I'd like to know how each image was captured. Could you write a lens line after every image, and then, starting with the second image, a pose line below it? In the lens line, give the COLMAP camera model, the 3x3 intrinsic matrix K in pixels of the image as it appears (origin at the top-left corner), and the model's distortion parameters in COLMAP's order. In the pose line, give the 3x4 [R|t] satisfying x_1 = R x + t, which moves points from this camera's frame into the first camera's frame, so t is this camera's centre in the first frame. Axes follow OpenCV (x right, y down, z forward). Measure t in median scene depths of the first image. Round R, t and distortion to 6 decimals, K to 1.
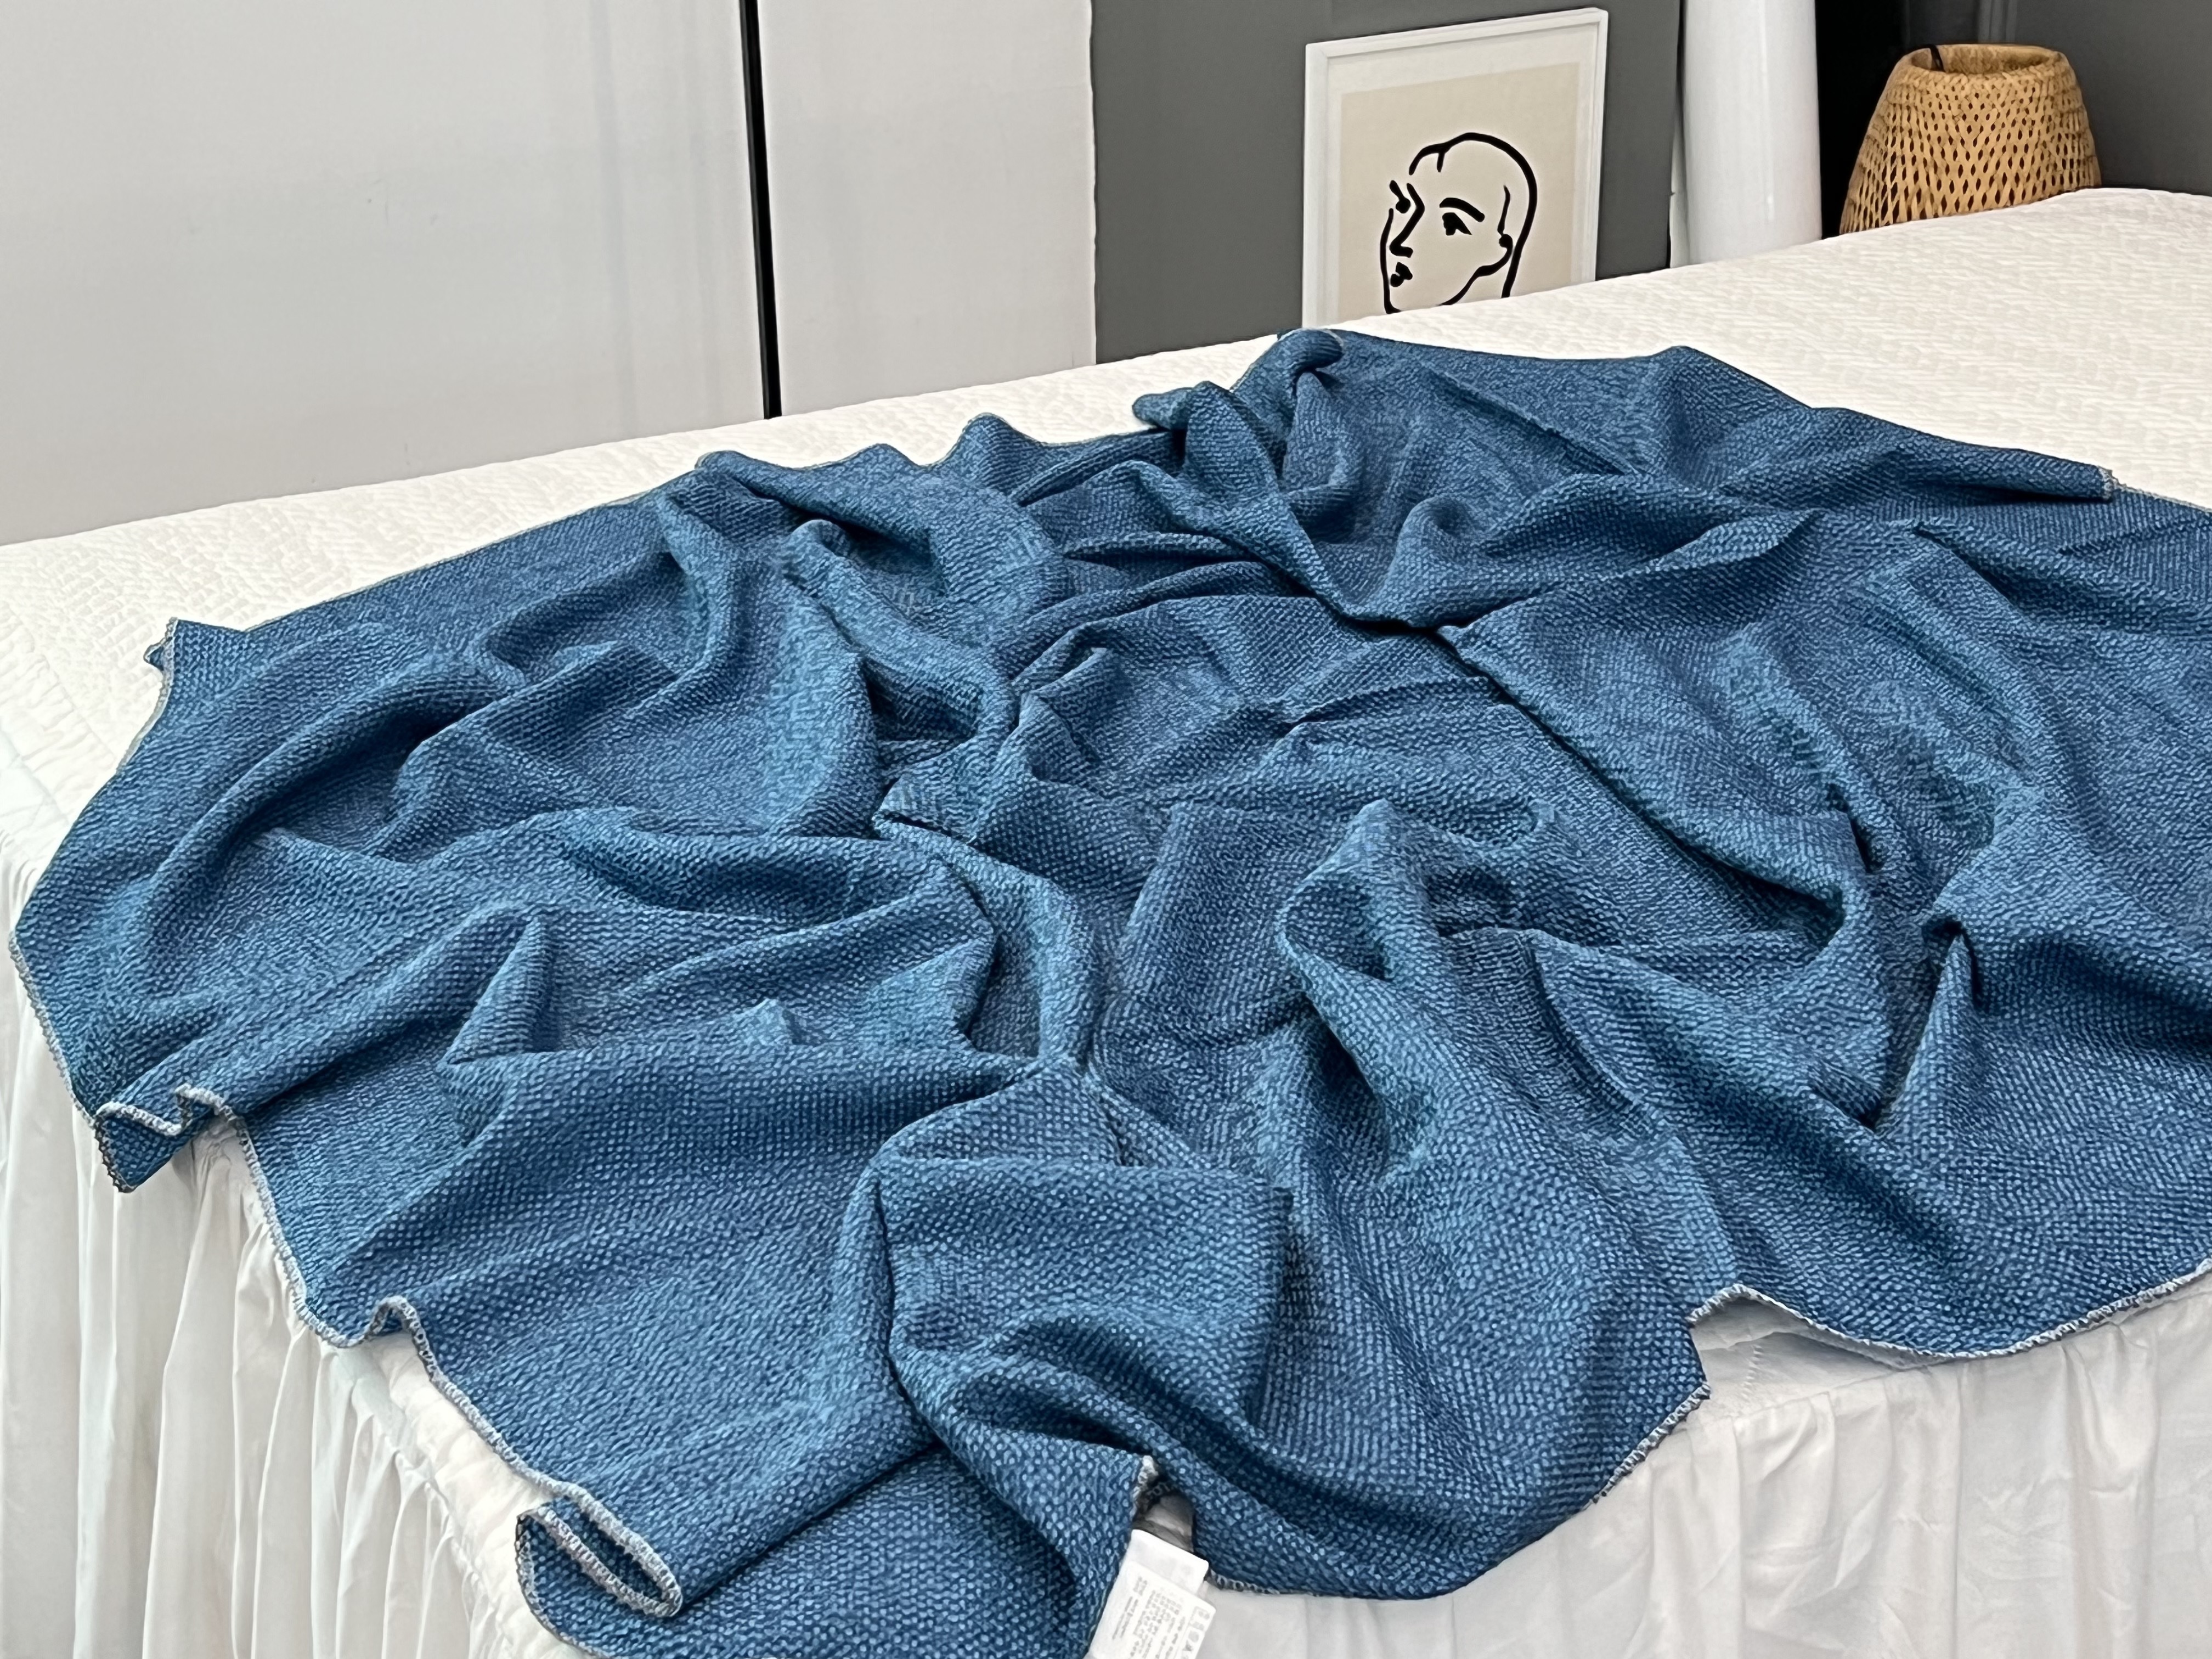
lens RADIAL K [[3863.9, 0, 1105.9], [0, 3863.9, 819.8], [0, 0, 1]] dist [0.157966, 0.000000]
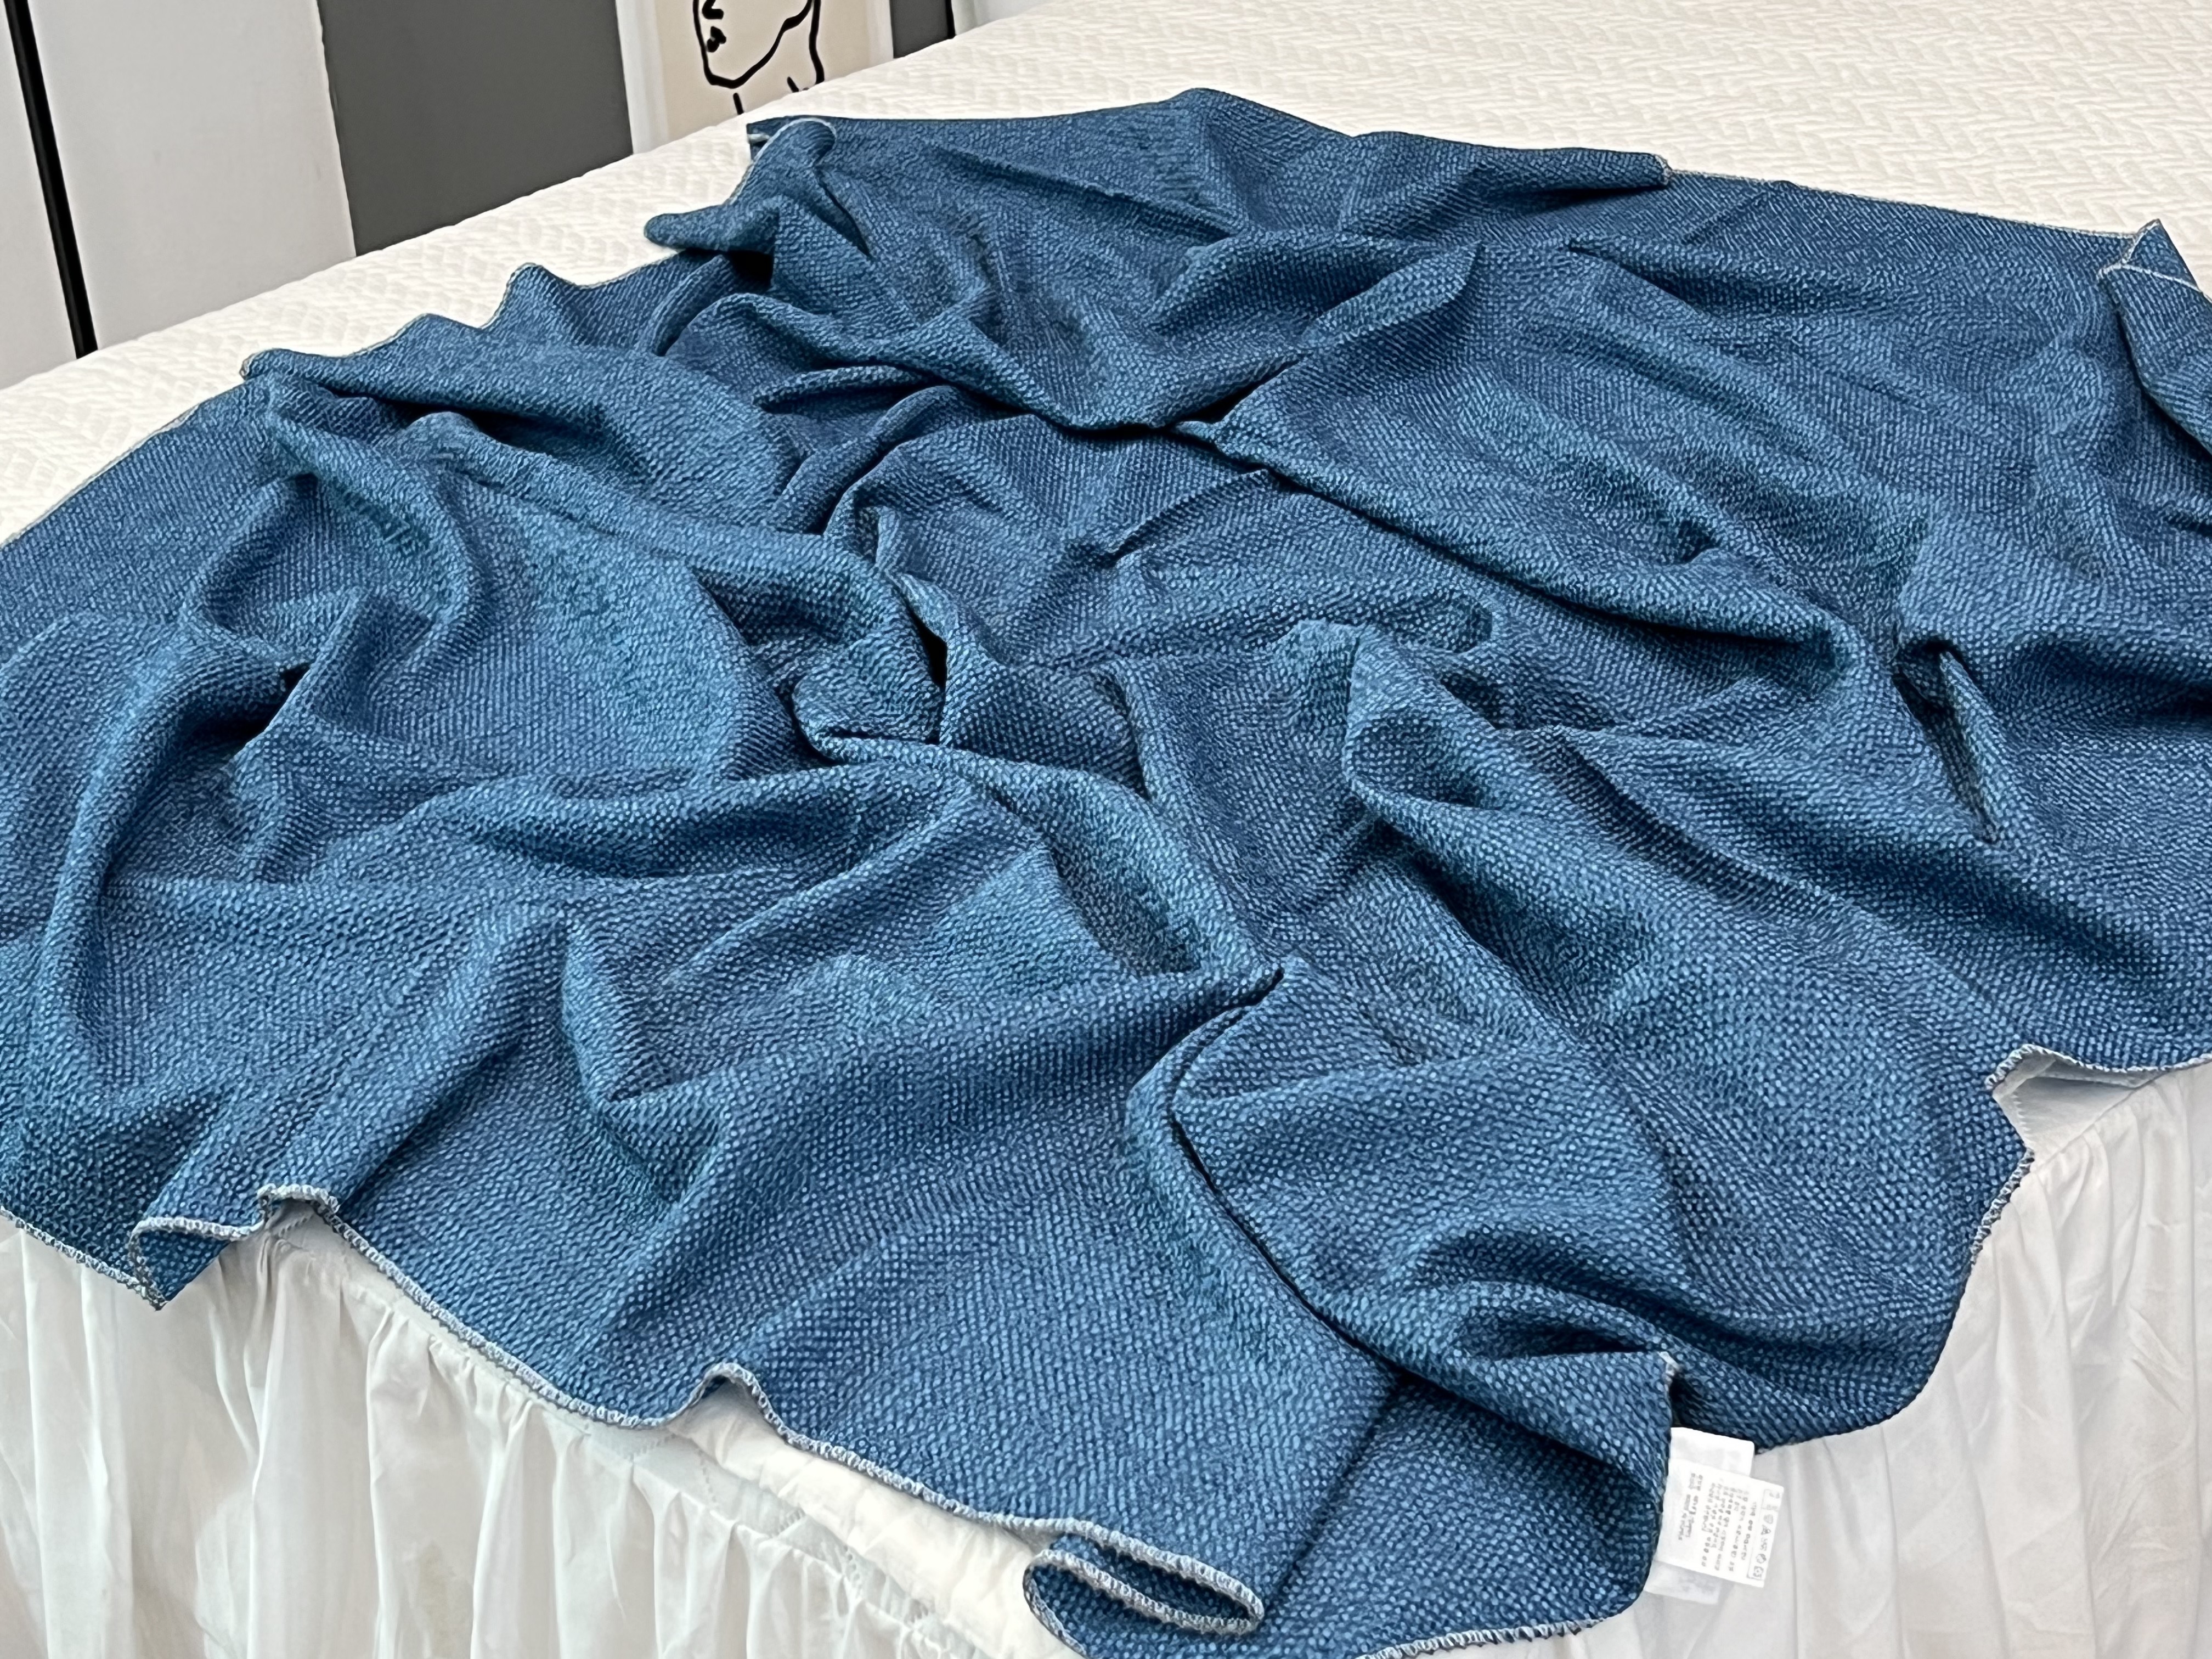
lens RADIAL K [[3863.9, 0, 1087.1], [0, 3863.9, 846.1], [0, 0, 1]] dist [0.157966, 0.000000]
pose [[0.934879, -0.199147, 0.293841, -0.305950], [0.172051, 0.978279, 0.115623, -0.078615], [-0.310484, -0.057538, 0.948836, 0.094506]]
